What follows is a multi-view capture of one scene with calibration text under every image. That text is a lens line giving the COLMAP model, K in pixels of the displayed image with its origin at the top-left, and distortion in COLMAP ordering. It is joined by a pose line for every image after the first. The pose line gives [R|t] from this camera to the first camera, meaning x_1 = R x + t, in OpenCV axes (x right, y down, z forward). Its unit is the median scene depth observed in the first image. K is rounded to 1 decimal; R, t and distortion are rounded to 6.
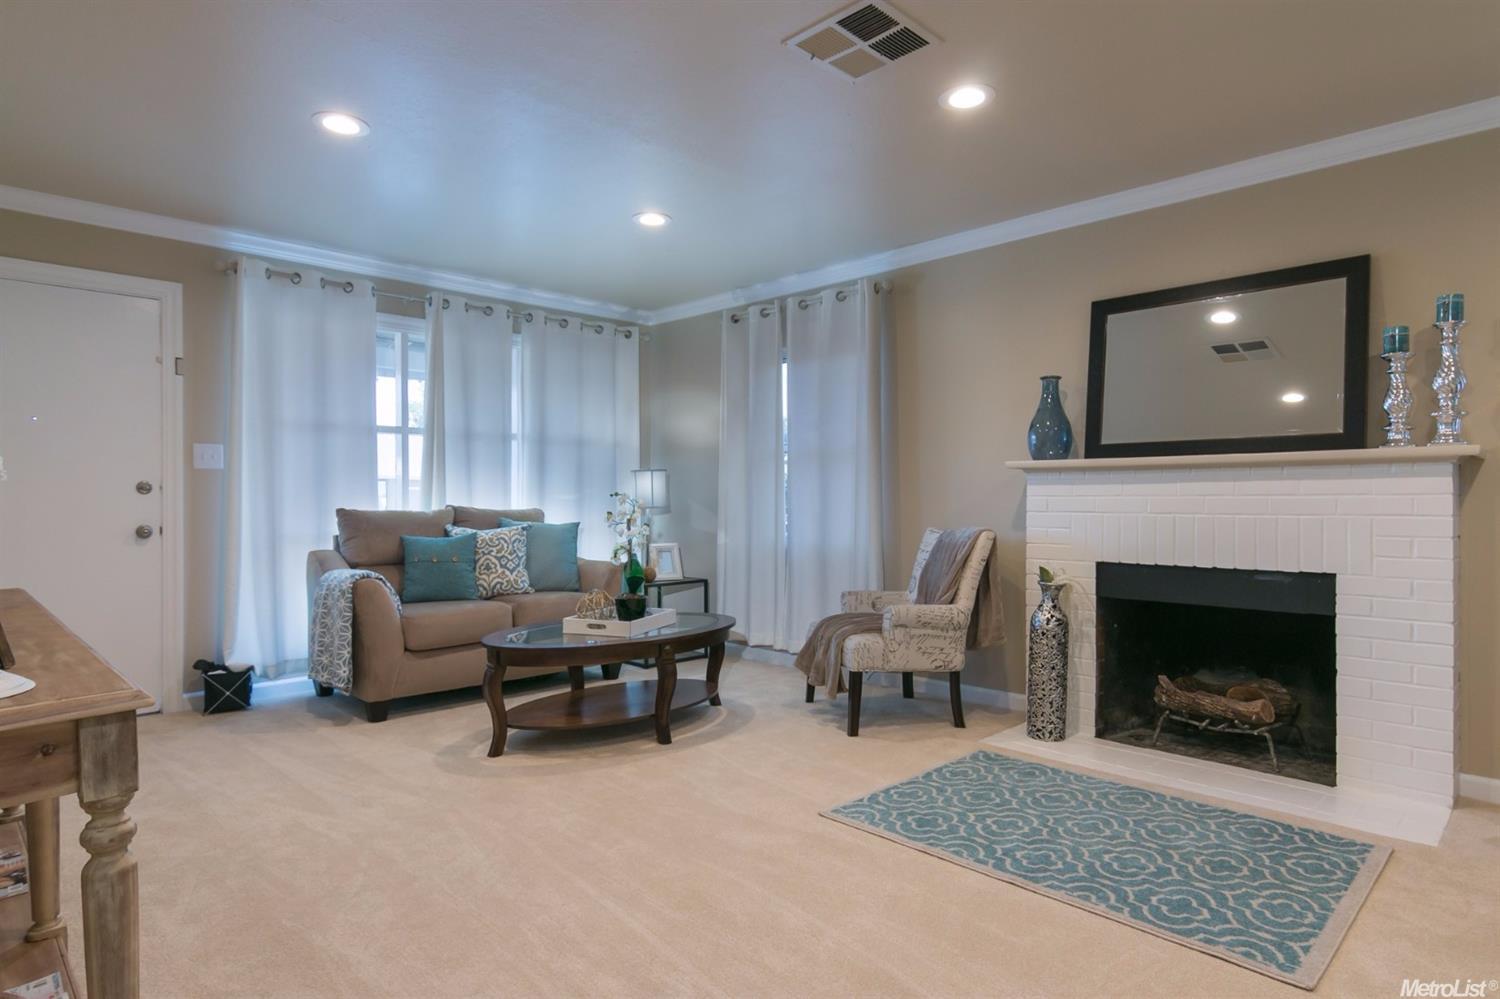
lens RADIAL K [[835.3, 0, 762.3], [0, 835.3, 497.8], [0, 0, 1]] dist [-0.003416, -0.001488]
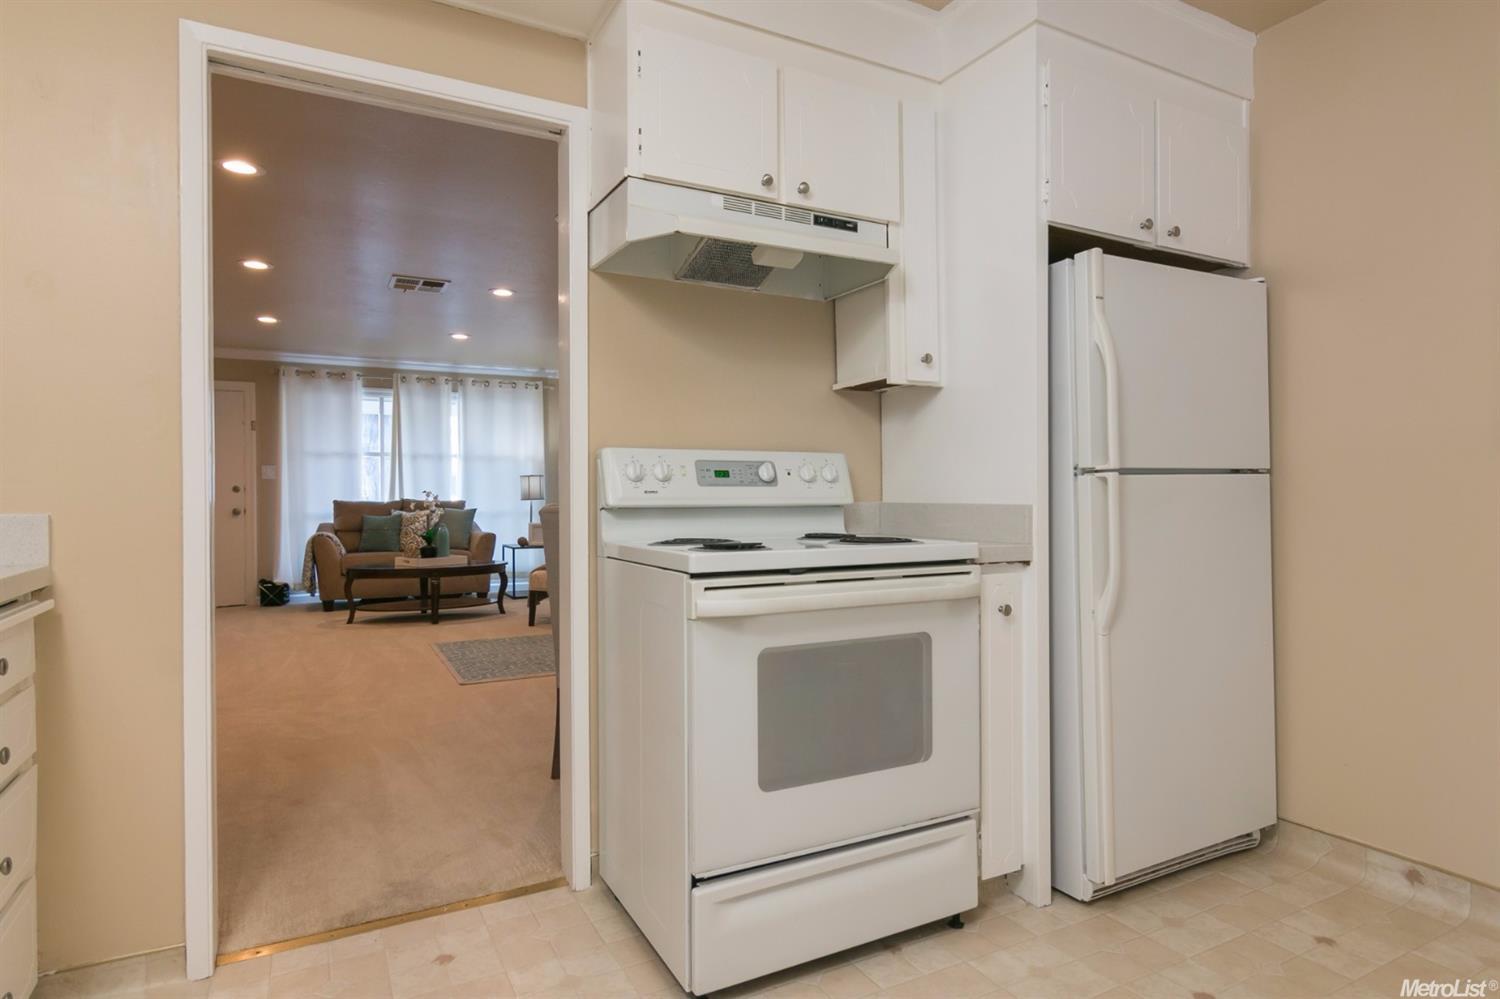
lens RADIAL K [[835.3, 0, 762.3], [0, 835.3, 497.8], [0, 0, 1]] dist [-0.003416, -0.001488]
pose [[0.959110, -0.002870, -0.283018, 0.982276], [0.004795, 0.999970, 0.006108, 0.002088], [0.282992, -0.007215, 0.959095, -0.518735]]
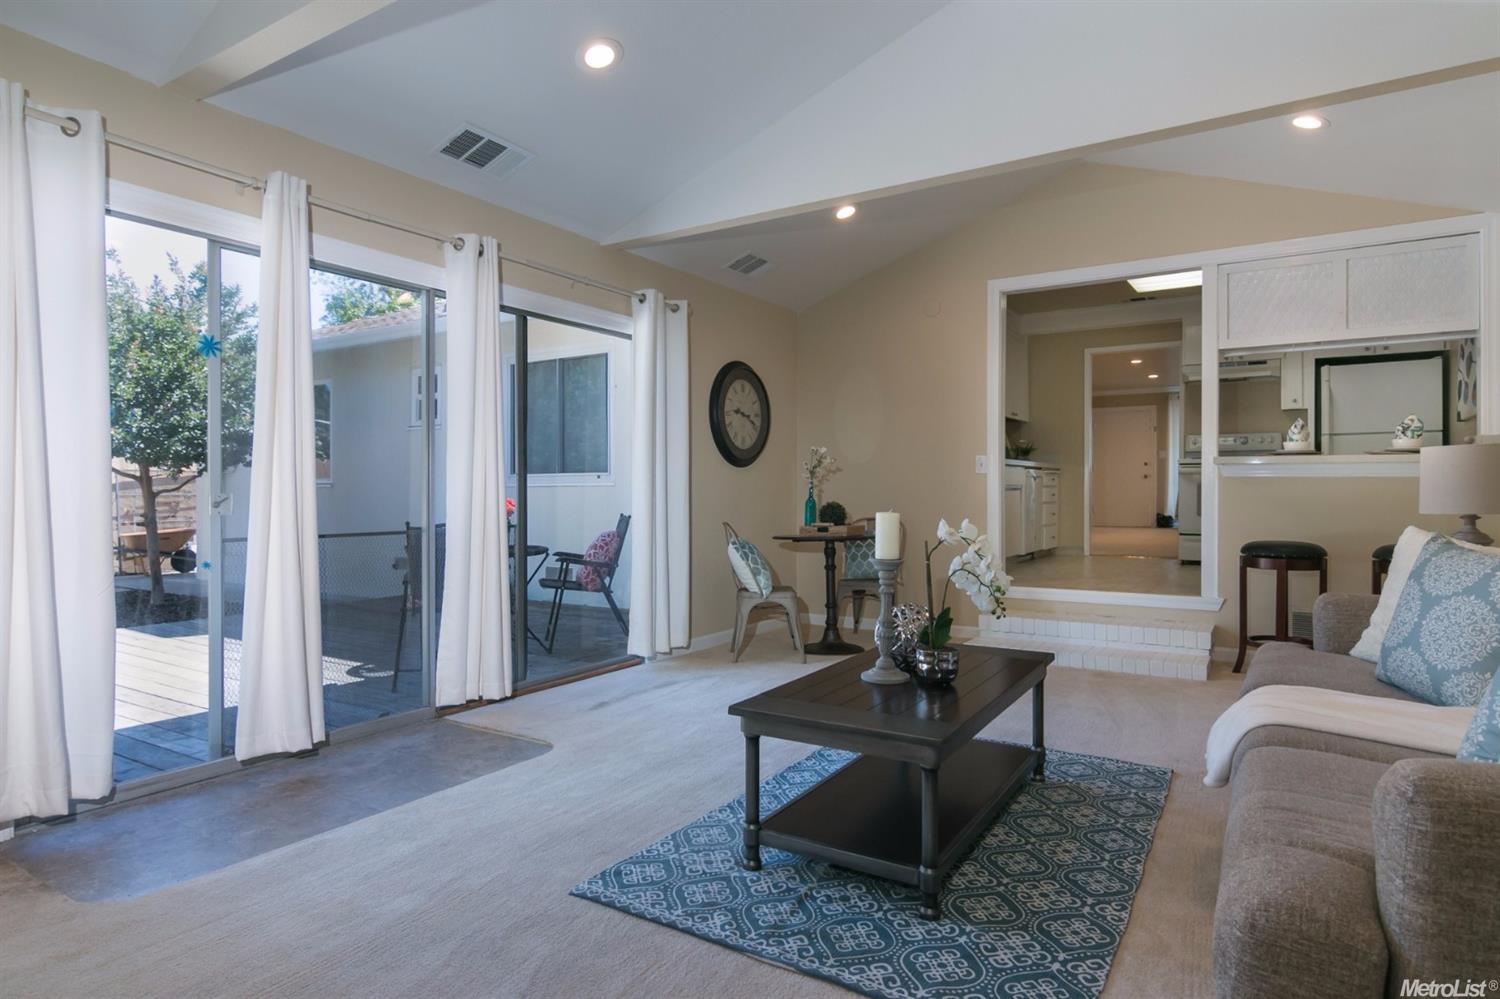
lens RADIAL K [[835.3, 0, 762.3], [0, 835.3, 497.8], [0, 0, 1]] dist [-0.003416, -0.001488]
pose [[0.225798, 0.009280, -0.974130, 2.366206], [0.002062, 0.999948, 0.010004, 0.093364], [0.974172, -0.004267, 0.225767, -1.409337]]
